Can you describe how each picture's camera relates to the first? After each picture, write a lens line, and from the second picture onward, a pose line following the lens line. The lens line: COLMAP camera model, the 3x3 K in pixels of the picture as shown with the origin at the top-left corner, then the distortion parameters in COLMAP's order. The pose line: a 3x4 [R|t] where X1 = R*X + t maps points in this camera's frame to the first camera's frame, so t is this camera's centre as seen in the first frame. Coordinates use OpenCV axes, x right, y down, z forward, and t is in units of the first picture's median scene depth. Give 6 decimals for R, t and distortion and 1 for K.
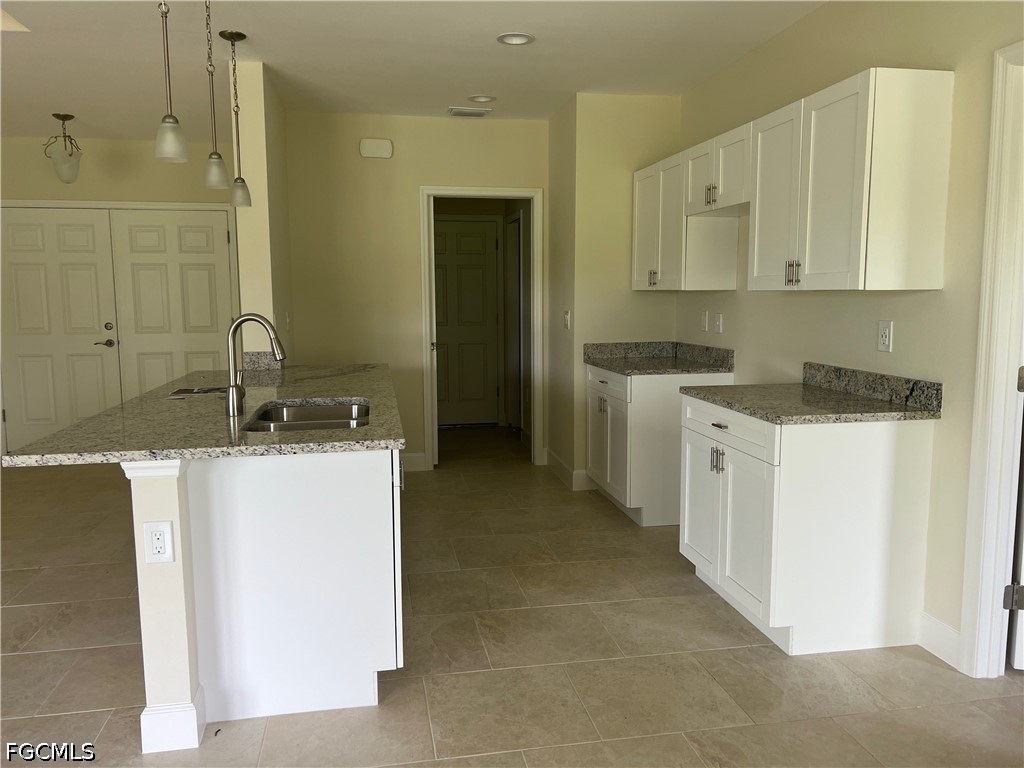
lens RADIAL K [[766.6, 0, 512.0], [0, 766.6, 384.0], [0, 0, 1]] dist [0.066292, -0.092232]
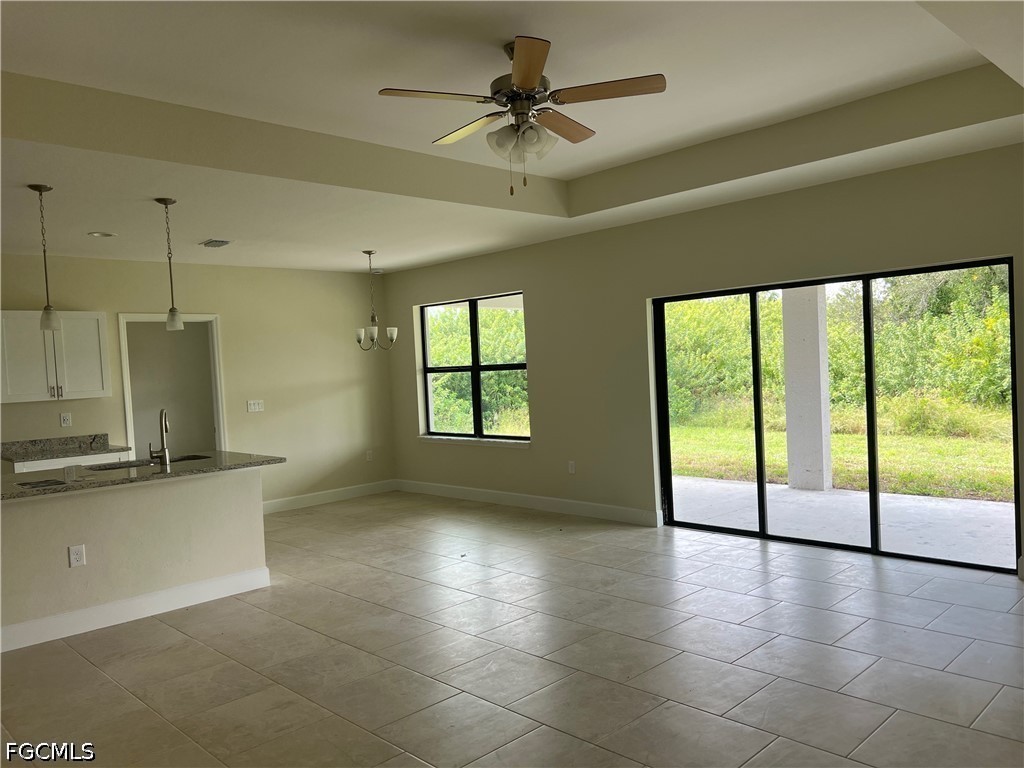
lens RADIAL K [[767.2, 0, 515.1], [0, 767.2, 390.7], [0, 0, 1]] dist [0.079899, -0.095691]
pose [[-0.562933, 0.006881, 0.826474, -2.078912], [0.149271, 0.984368, 0.093476, -0.159797], [-0.812911, 0.175989, -0.555160, 1.170585]]
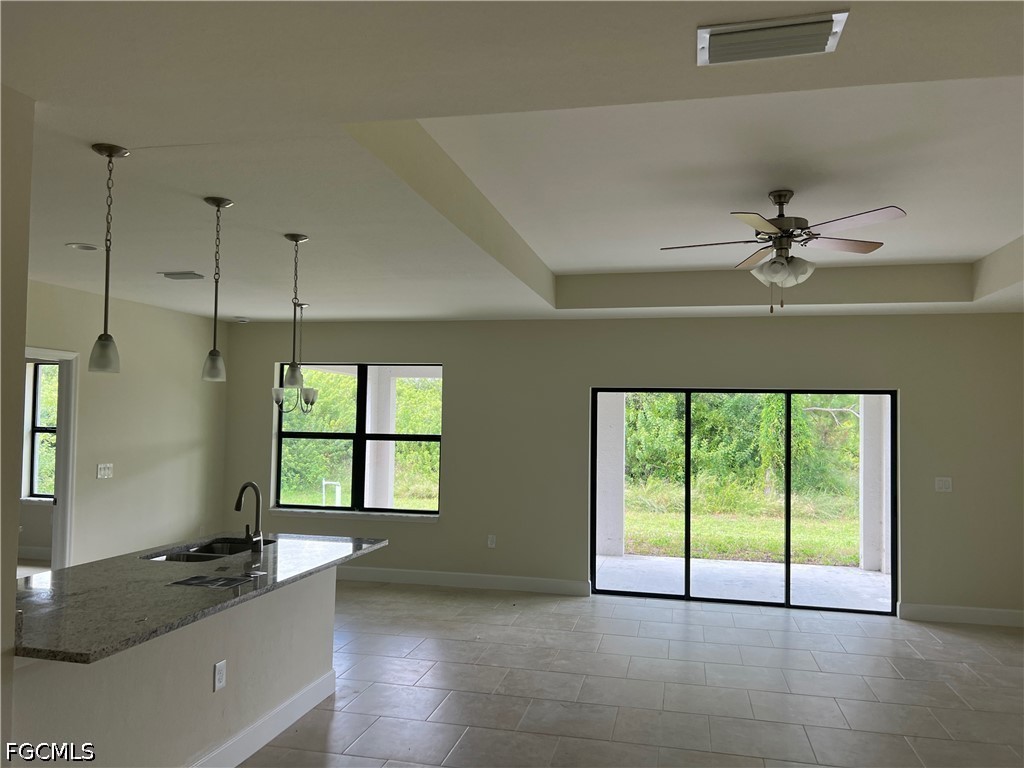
lens RADIAL K [[767.2, 0, 515.1], [0, 767.2, 390.7], [0, 0, 1]] dist [0.079899, -0.095691]
pose [[-0.919983, 0.006441, 0.391905, -1.249365], [0.035129, 0.997196, 0.066077, -0.309307], [-0.390380, 0.074557, -0.917630, 1.909486]]
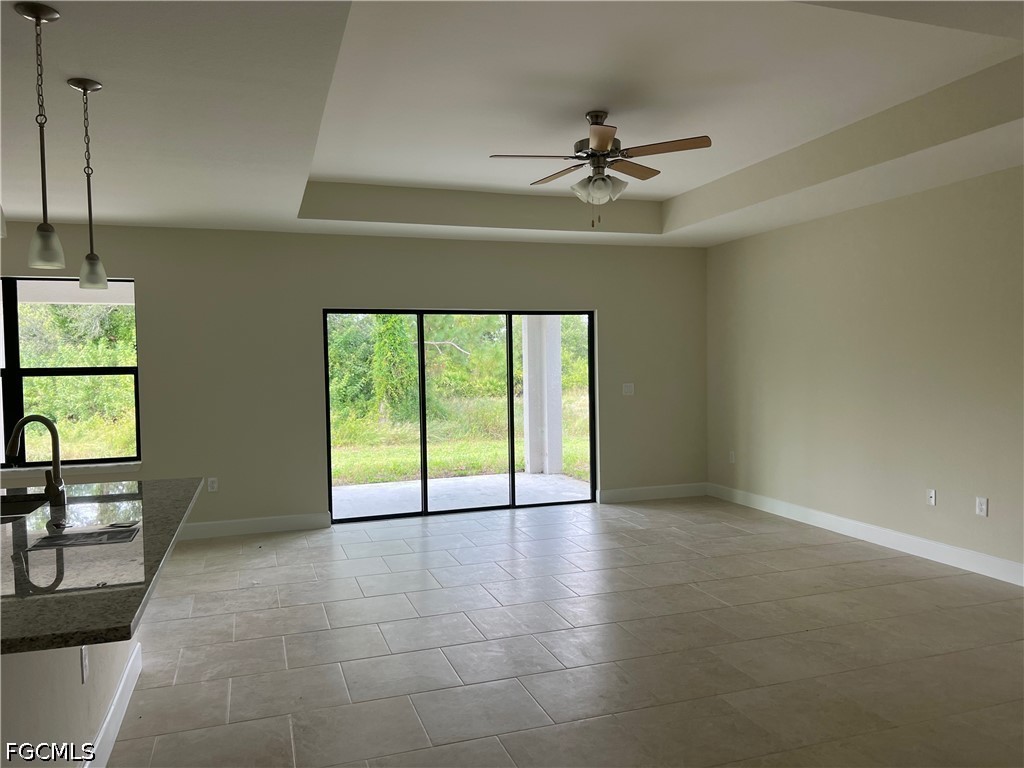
lens RADIAL K [[767.2, 0, 515.1], [0, 767.2, 390.7], [0, 0, 1]] dist [0.079899, -0.095691]
pose [[-0.988837, 0.029937, -0.145964, -0.754224], [0.007240, 0.988105, 0.153613, -0.257608], [0.148826, 0.150842, -0.977291, 1.932433]]
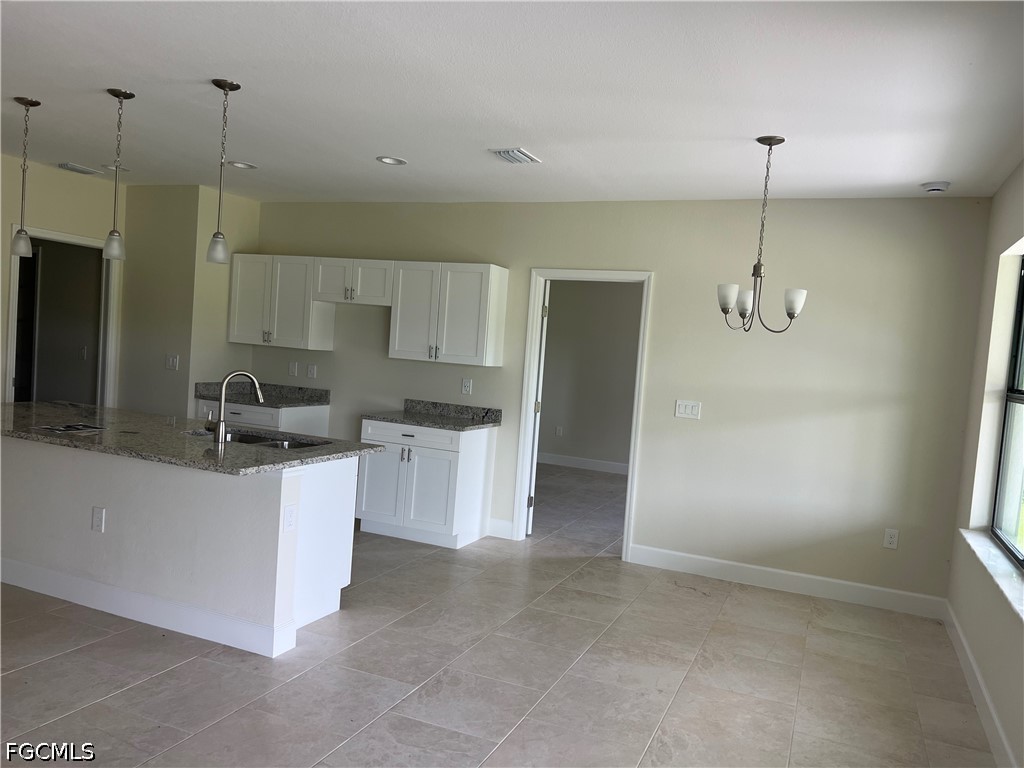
lens RADIAL K [[767.2, 0, 515.1], [0, 767.2, 390.7], [0, 0, 1]] dist [0.079899, -0.095691]
pose [[0.548510, 0.002836, 0.836139, -1.100998], [0.018360, 0.999712, -0.015435, -0.018084], [-0.835943, 0.023817, 0.548300, -0.191135]]
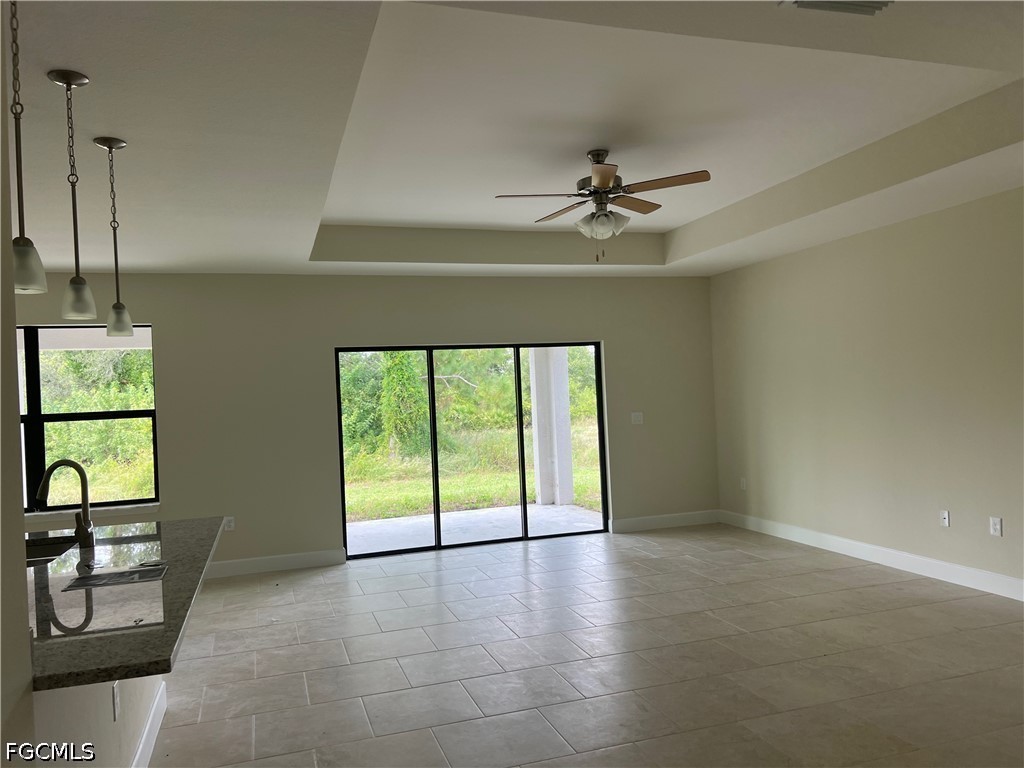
lens RADIAL K [[767.2, 0, 510.9], [0, 767.2, 391.2], [0, 0, 1]] dist [0.073840, -0.085053]
pose [[-0.989814, 0.051290, -0.132809, -0.743769], [0.036274, 0.992920, 0.113112, -0.263267], [0.137670, 0.107143, -0.984666, 1.958289]]
